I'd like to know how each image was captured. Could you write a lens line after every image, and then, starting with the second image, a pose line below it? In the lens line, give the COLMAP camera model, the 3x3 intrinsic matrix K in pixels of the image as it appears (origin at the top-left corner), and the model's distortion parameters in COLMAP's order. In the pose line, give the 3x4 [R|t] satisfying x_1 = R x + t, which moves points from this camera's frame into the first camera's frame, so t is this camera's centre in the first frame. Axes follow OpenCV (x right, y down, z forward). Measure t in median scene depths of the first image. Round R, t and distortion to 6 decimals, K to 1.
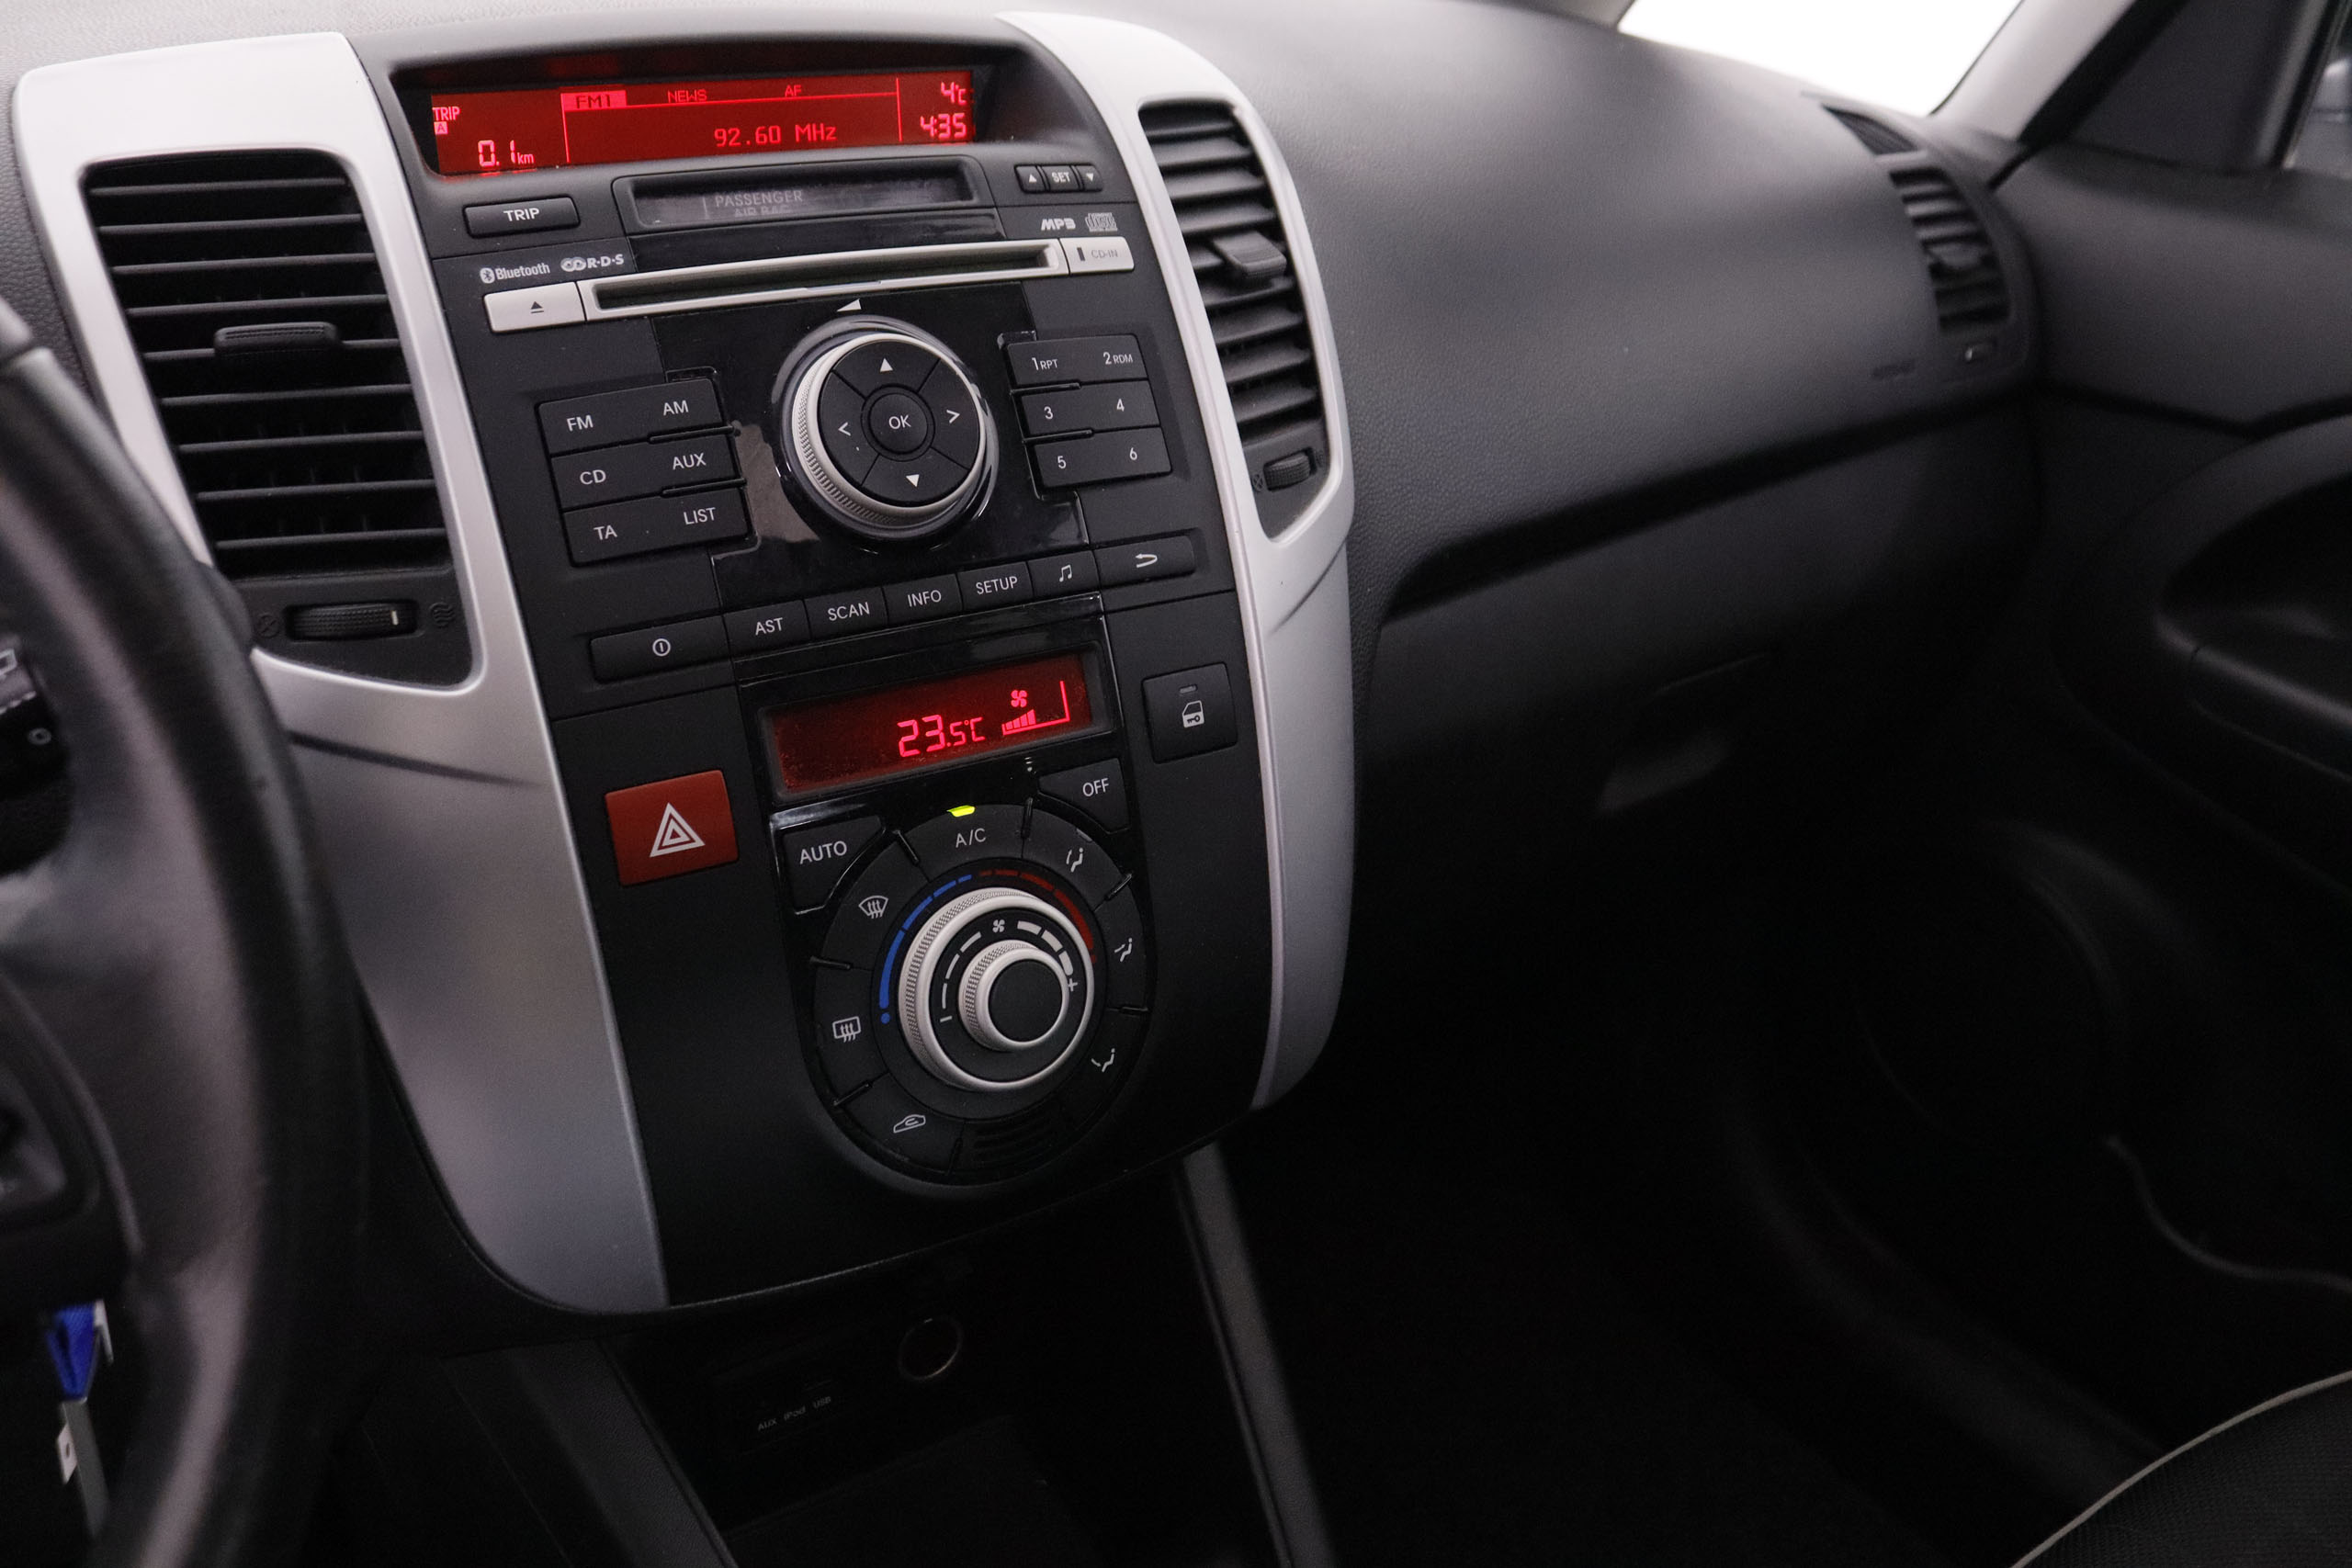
lens RADIAL K [[2144.1, 0, 1176.0], [0, 2144.1, 784.0], [0, 0, 1]] dist [-0.203700, 0.226058]
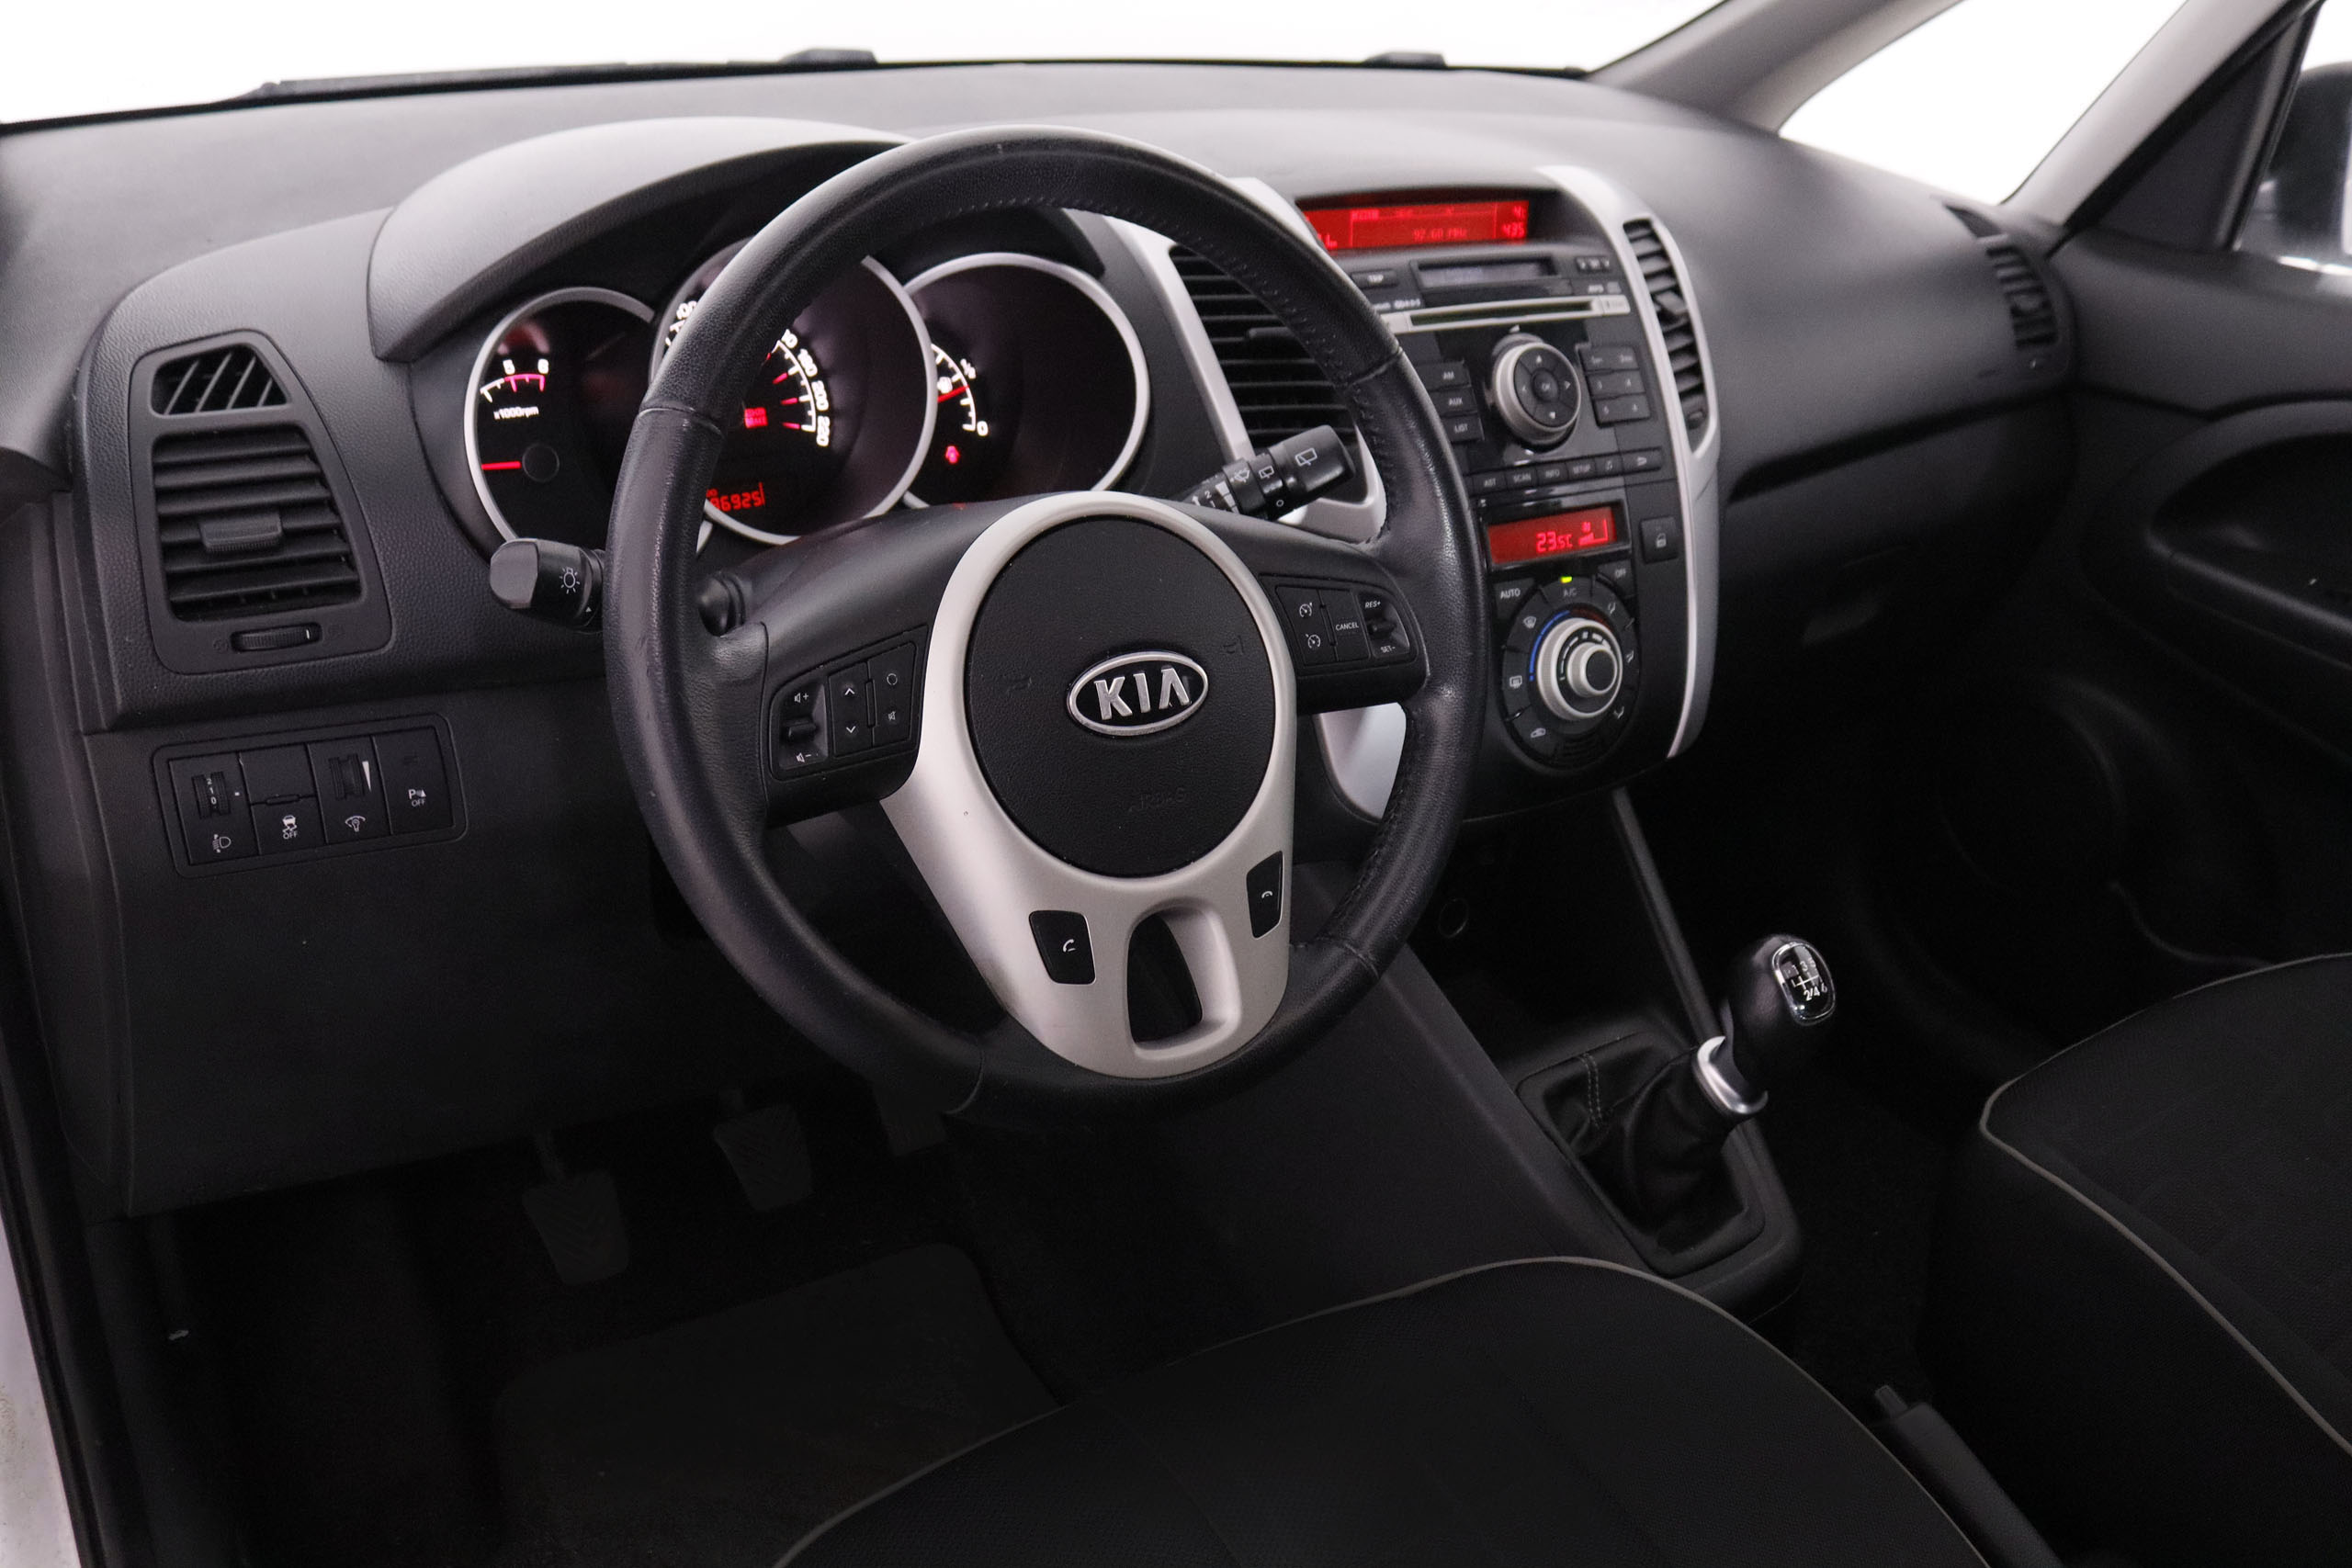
lens RADIAL K [[2144.1, 0, 1176.0], [0, 2144.1, 784.0], [0, 0, 1]] dist [-0.203700, 0.226058]
pose [[0.999840, 0.017602, 0.003099, -0.439887], [-0.017625, 0.999815, 0.007707, 0.184153], [-0.002963, -0.007760, 0.999965, -0.946665]]
